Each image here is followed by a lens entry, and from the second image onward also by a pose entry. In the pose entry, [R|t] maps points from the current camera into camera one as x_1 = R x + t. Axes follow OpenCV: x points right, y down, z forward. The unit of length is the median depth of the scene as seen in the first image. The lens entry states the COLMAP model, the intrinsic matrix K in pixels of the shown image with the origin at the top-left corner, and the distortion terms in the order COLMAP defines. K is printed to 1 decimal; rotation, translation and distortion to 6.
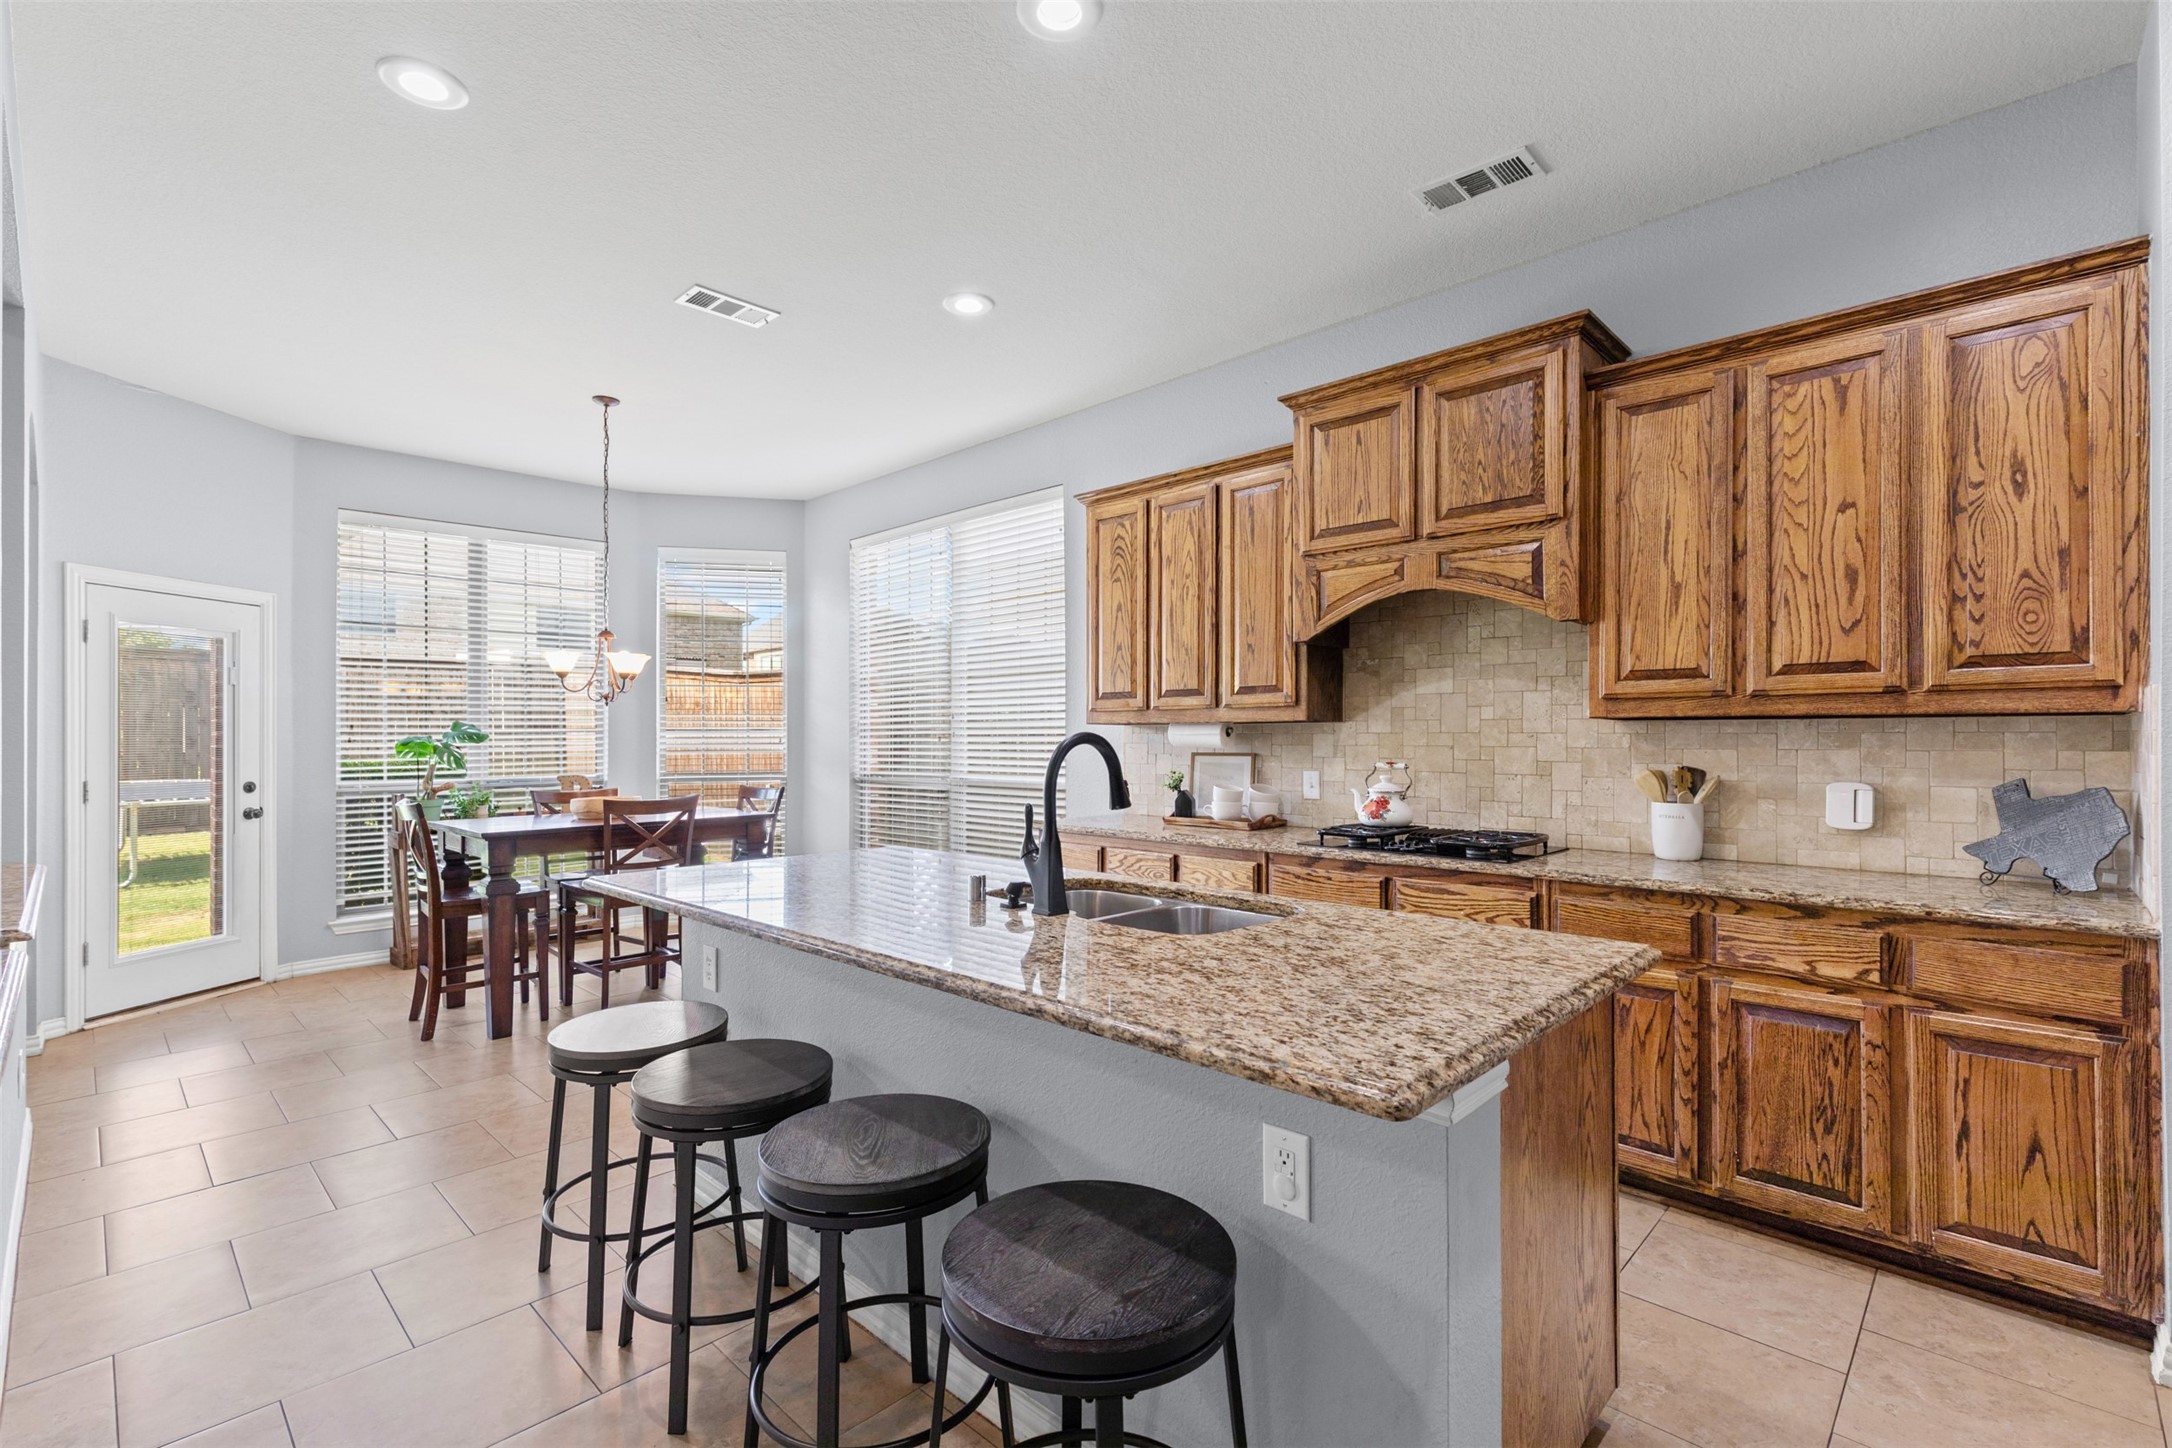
lens RADIAL K [[981.0, 0, 1084.5], [0, 981.0, 734.0], [0, 0, 1]] dist [0.007141, -0.002506]
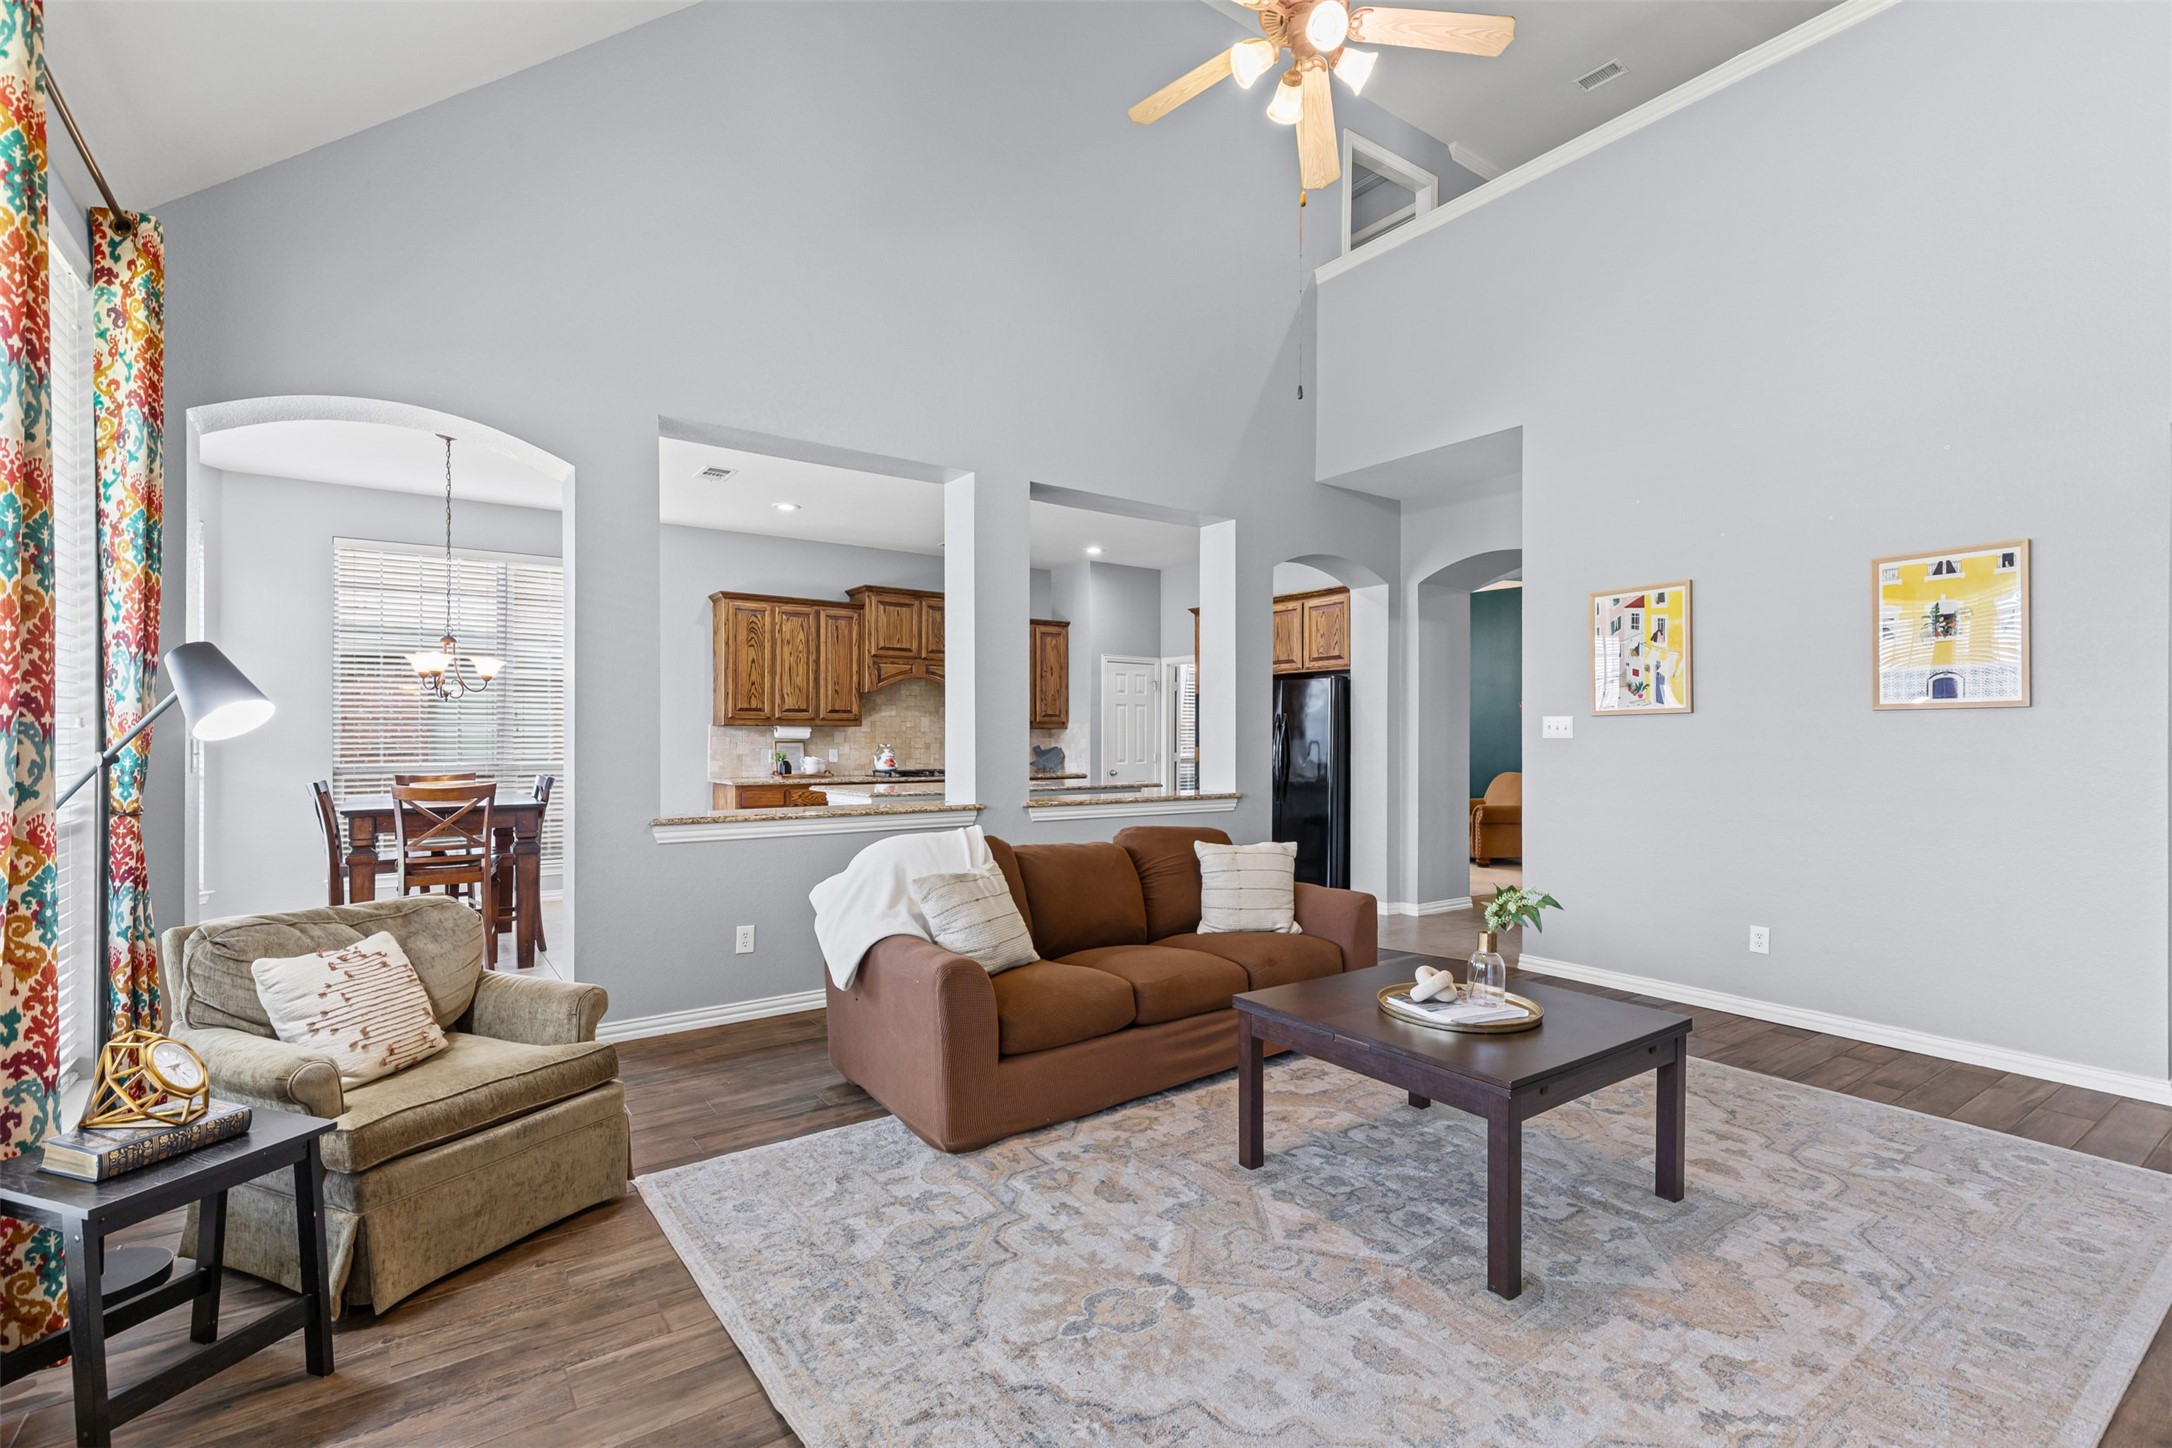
lens RADIAL K [[981.0, 0, 1077.2], [0, 981.0, 733.9], [0, 0, 1]] dist [0.007141, -0.002506]
pose [[0.192196, 0.005541, 0.981341, -1.781879], [-0.006979, 0.999966, -0.004279, 0.009442], [-0.981332, -0.006026, 0.192229, 0.070761]]
